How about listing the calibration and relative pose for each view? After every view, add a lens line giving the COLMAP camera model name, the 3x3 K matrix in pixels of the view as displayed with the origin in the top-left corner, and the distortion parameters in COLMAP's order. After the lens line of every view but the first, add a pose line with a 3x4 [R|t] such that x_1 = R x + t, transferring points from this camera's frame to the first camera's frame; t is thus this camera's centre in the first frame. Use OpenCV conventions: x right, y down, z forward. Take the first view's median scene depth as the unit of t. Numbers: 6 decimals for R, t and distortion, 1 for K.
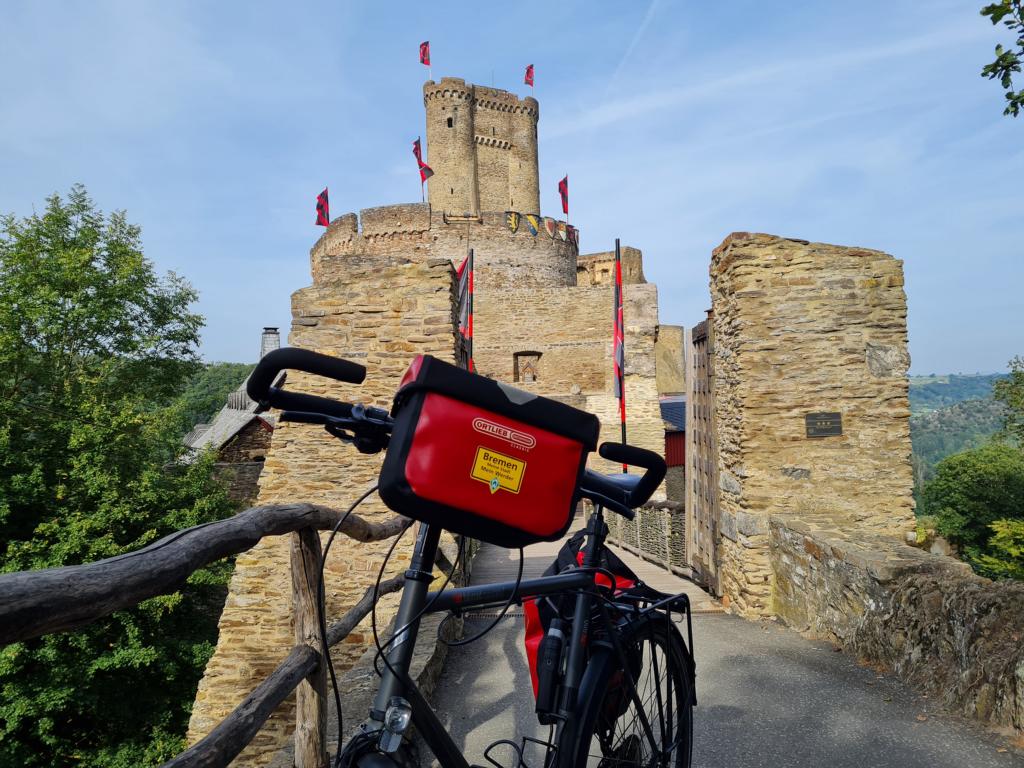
lens RADIAL K [[786.2, 0, 512.0], [0, 786.2, 384.0], [0, 0, 1]] dist [0.047916, -0.000915]
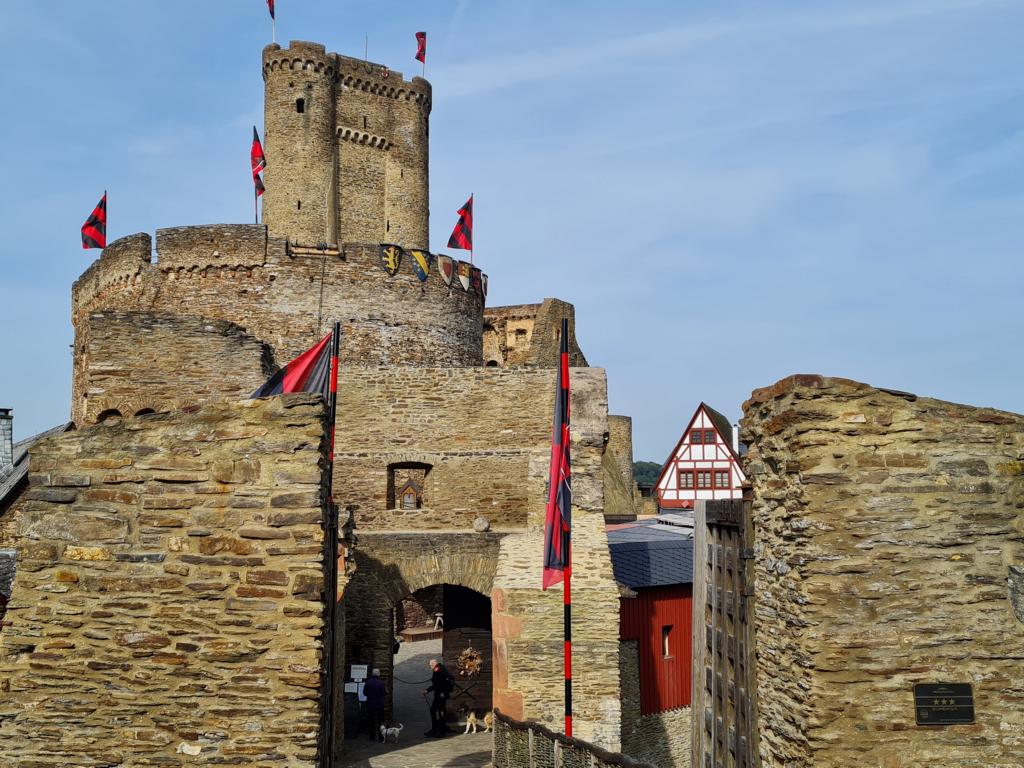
lens RADIAL K [[1145.8, 0, 512.0], [0, 1145.8, 384.0], [0, 0, 1]] dist [0.060429, -0.019296]
pose [[0.992204, 0.039184, 0.118304, -0.038549], [-0.029167, 0.995933, -0.085244, -0.094640], [-0.121164, 0.081129, 0.989312, 0.140027]]
